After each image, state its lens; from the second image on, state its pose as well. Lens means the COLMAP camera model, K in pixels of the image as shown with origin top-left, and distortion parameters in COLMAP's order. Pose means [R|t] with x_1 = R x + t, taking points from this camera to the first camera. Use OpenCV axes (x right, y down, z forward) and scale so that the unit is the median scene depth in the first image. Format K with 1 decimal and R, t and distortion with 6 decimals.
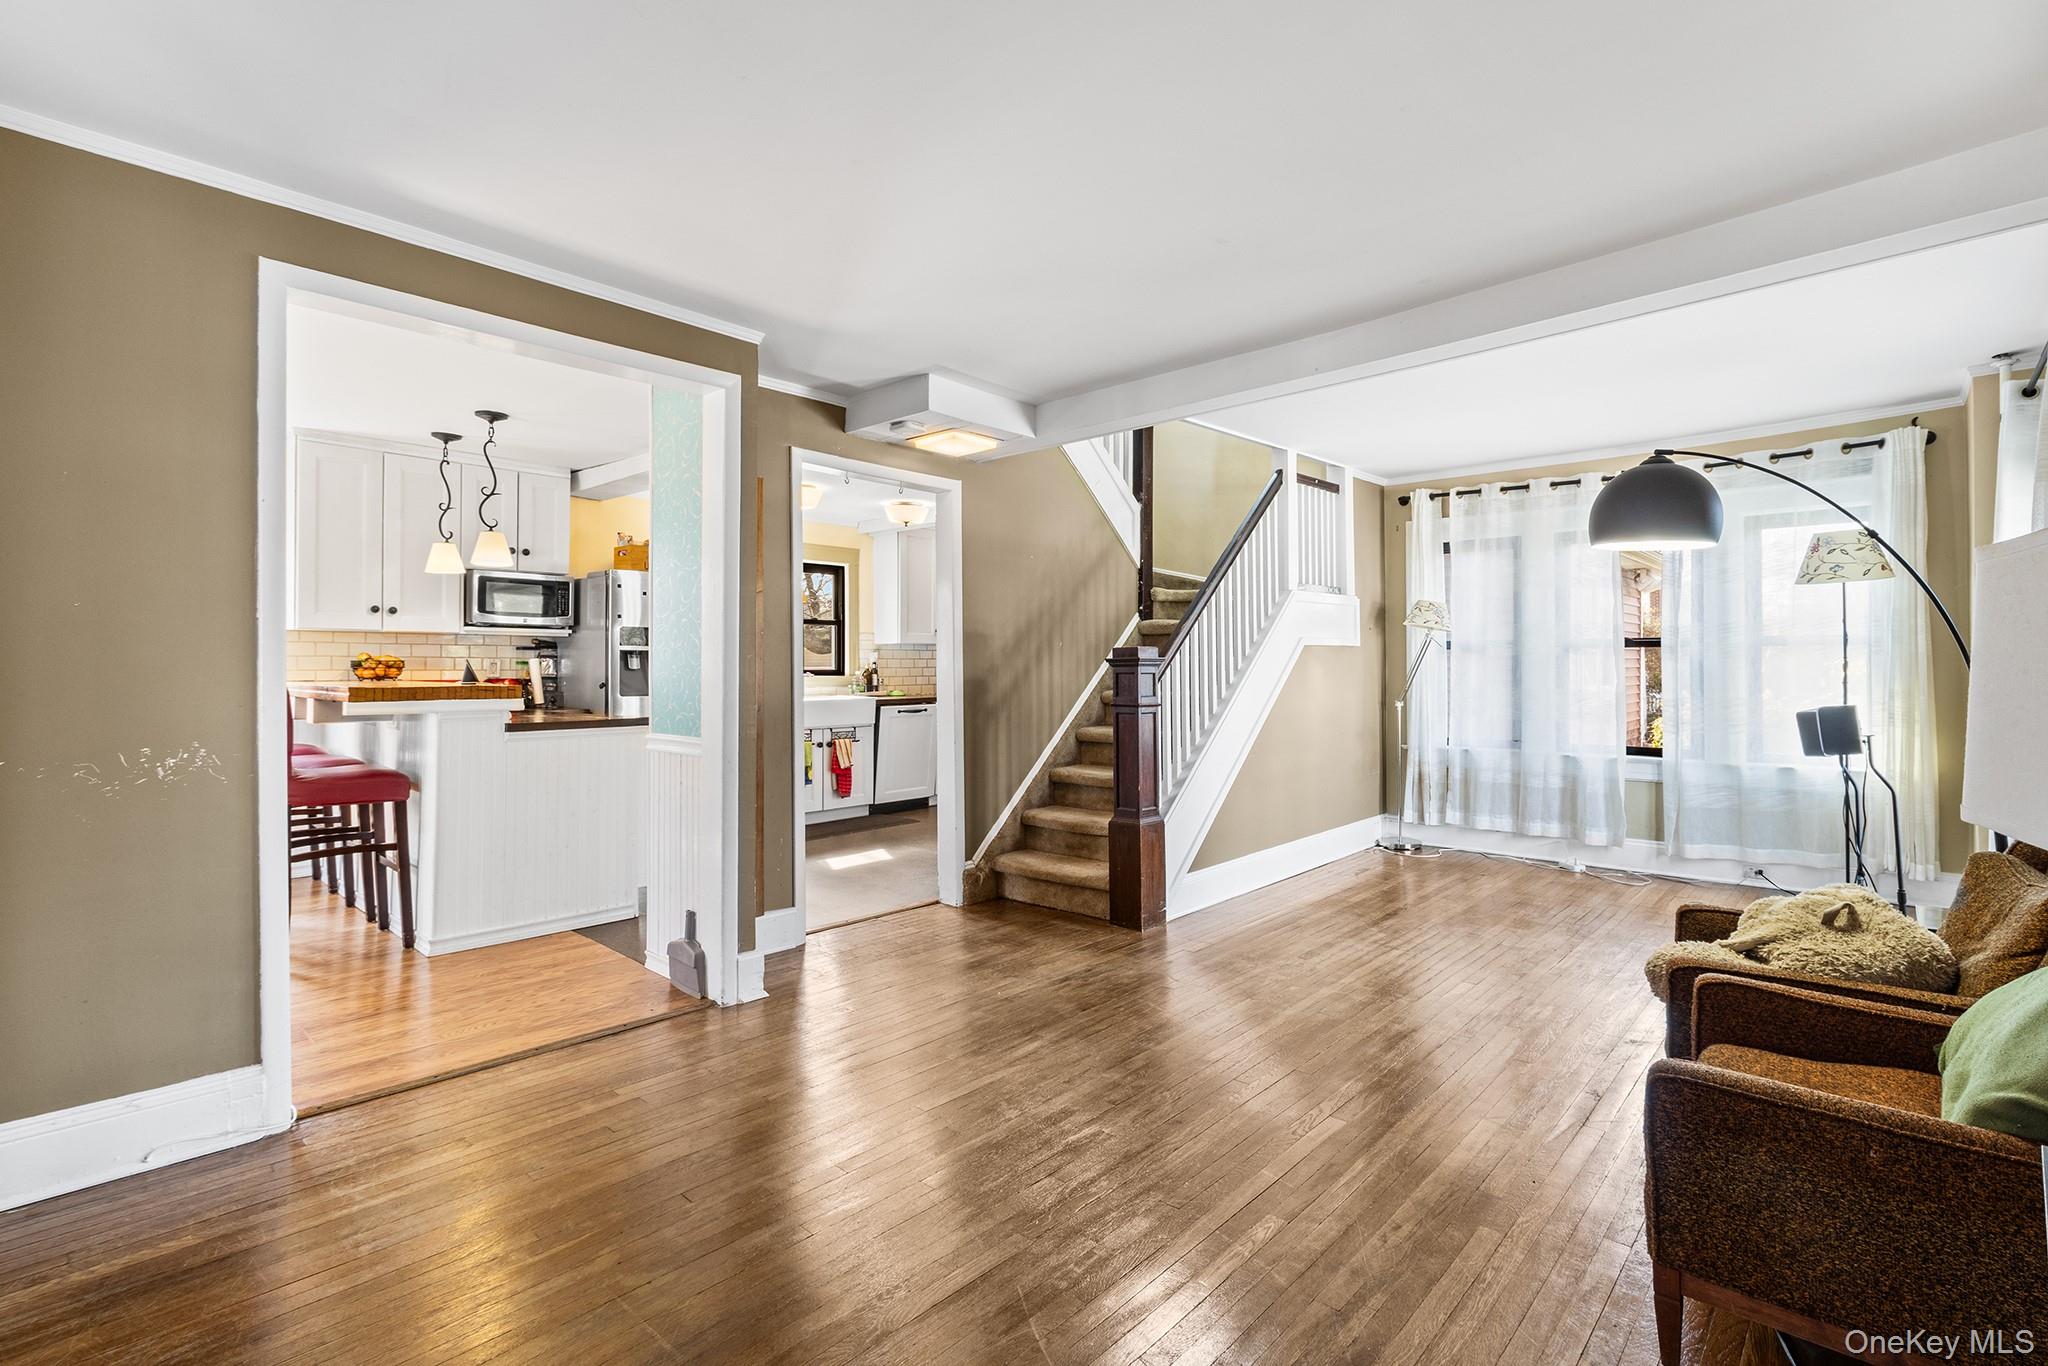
lens RADIAL K [[949.5, 0, 1049.3], [0, 949.5, 663.8], [0, 0, 1]] dist [0.007049, -0.000525]
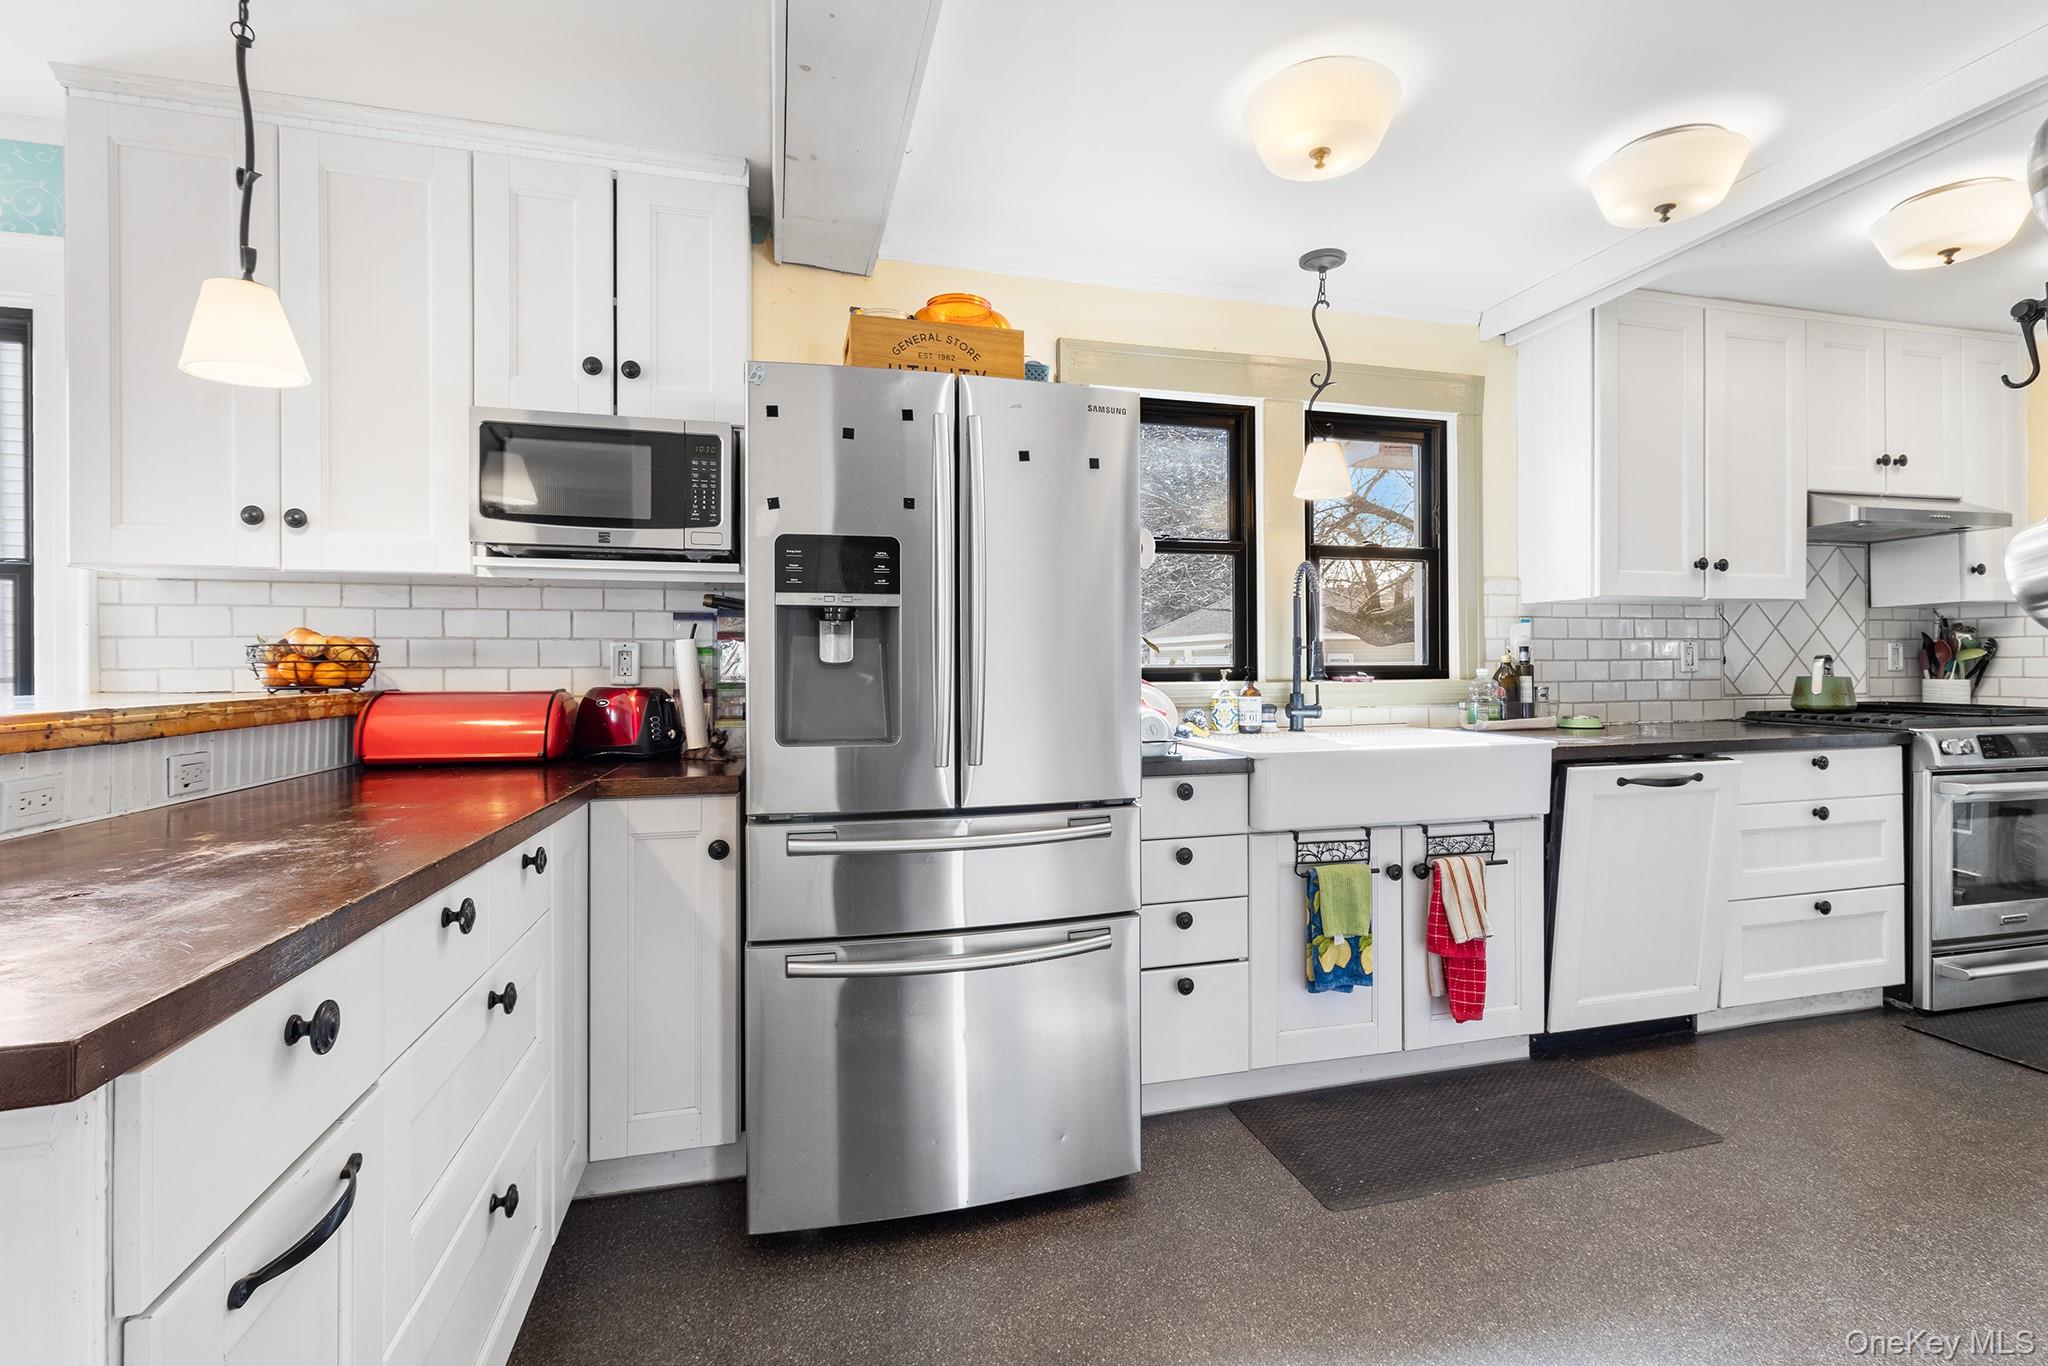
lens RADIAL K [[949.5, 0, 1049.3], [0, 949.5, 663.8], [0, 0, 1]] dist [0.007049, -0.000525]
pose [[0.845046, -0.001024, -0.534692, -0.149951], [0.004621, 0.999975, 0.005388, 0.002776], [0.534673, -0.007024, 0.845030, 0.589907]]
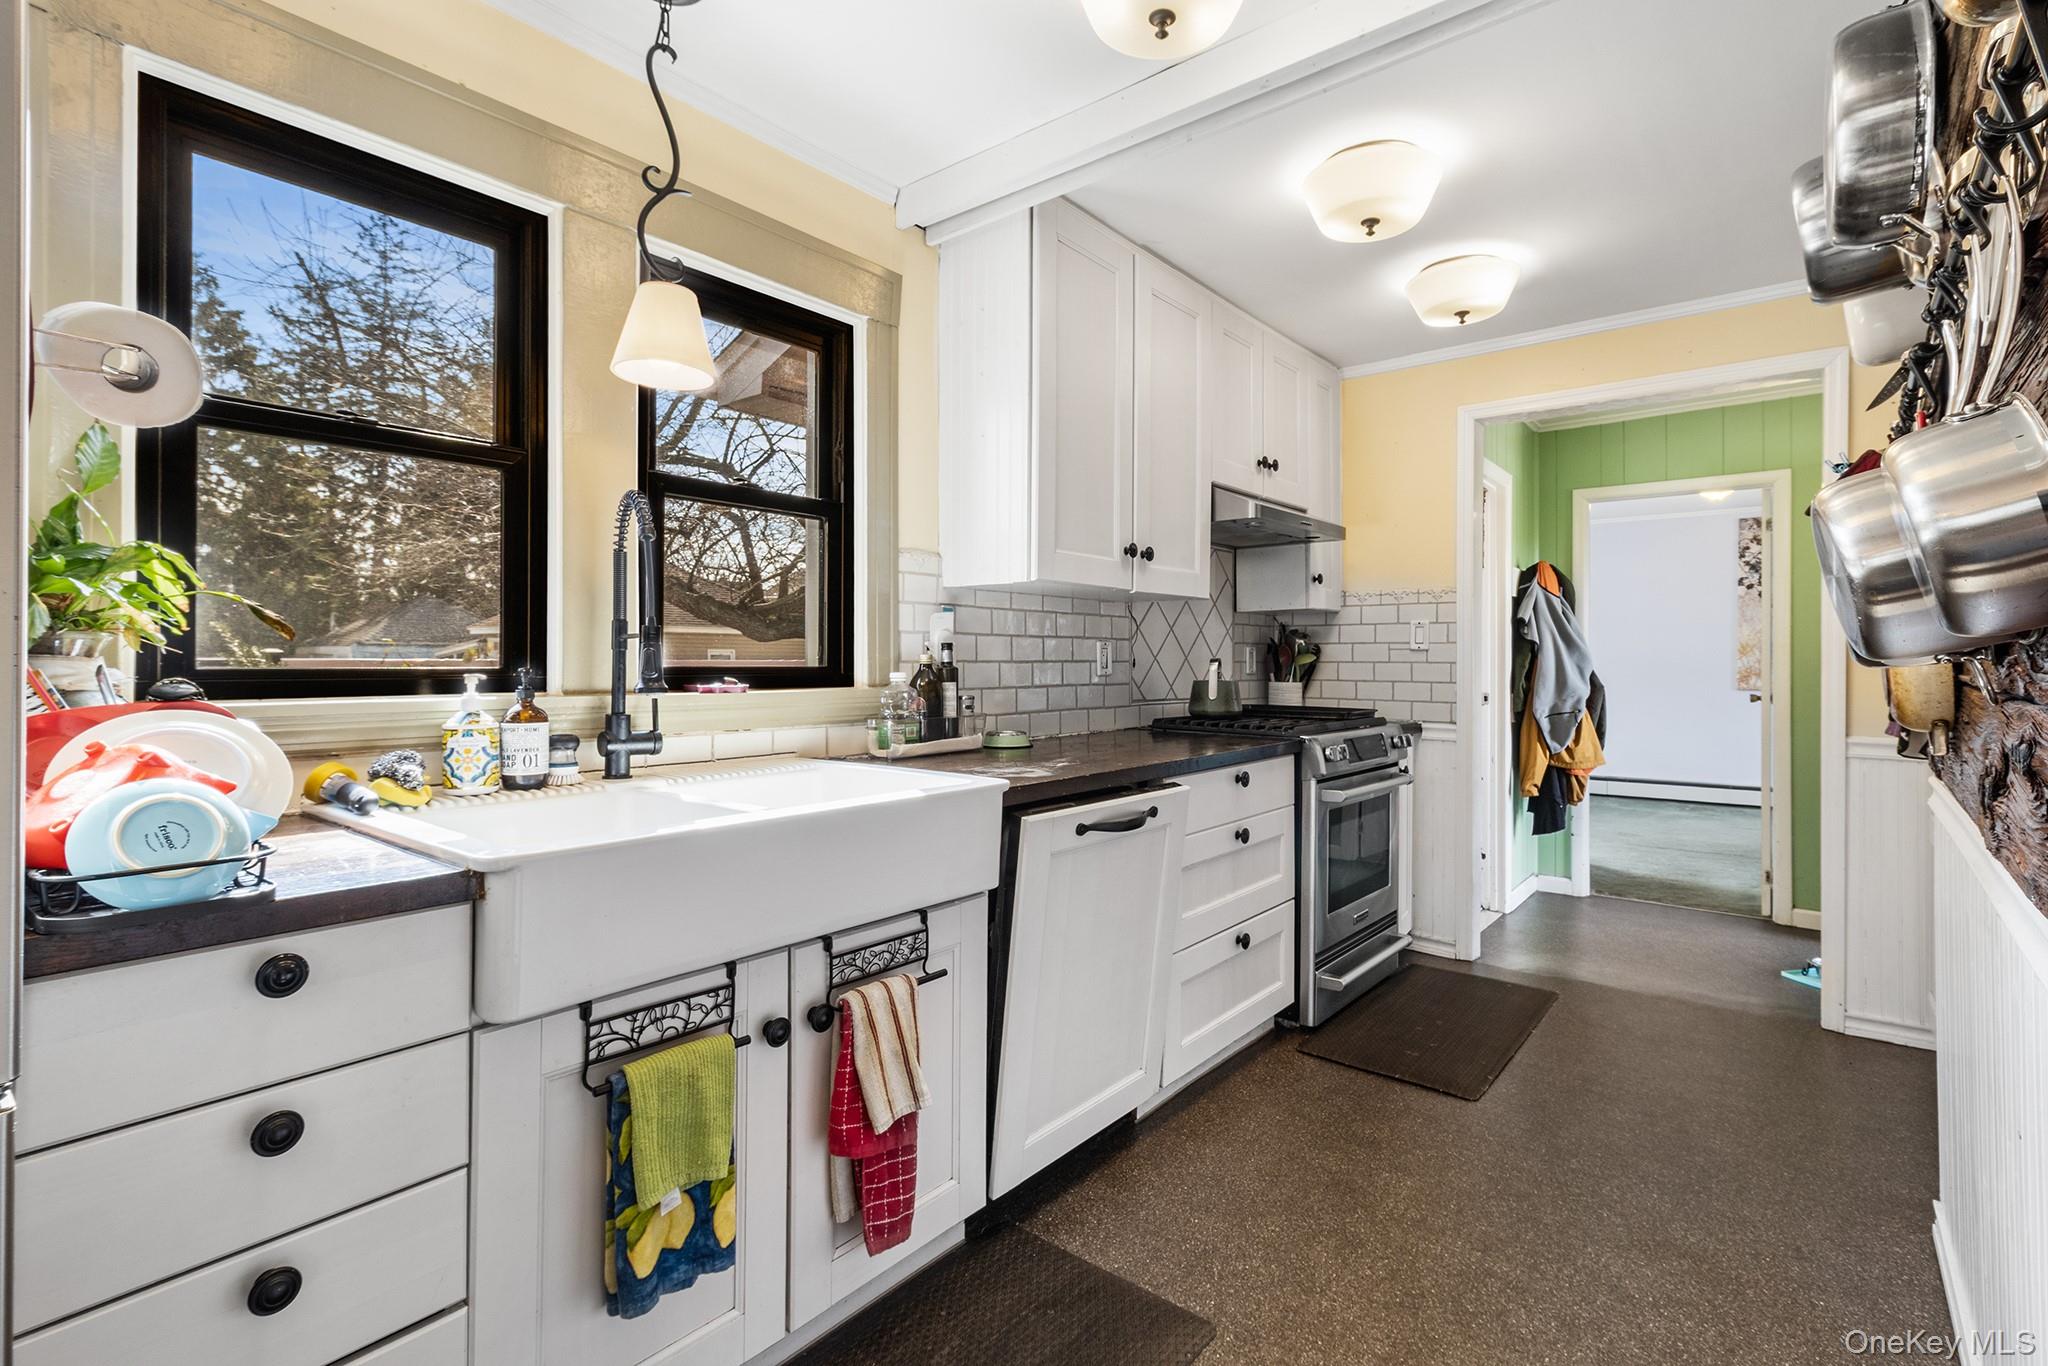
lens RADIAL K [[949.5, 0, 1049.3], [0, 949.5, 663.8], [0, 0, 1]] dist [0.007049, -0.000525]
pose [[0.997987, 0.008798, 0.062813, -0.185337], [-0.009331, 0.999923, 0.008206, 0.002373], [-0.062736, -0.008776, 0.997992, 0.748455]]
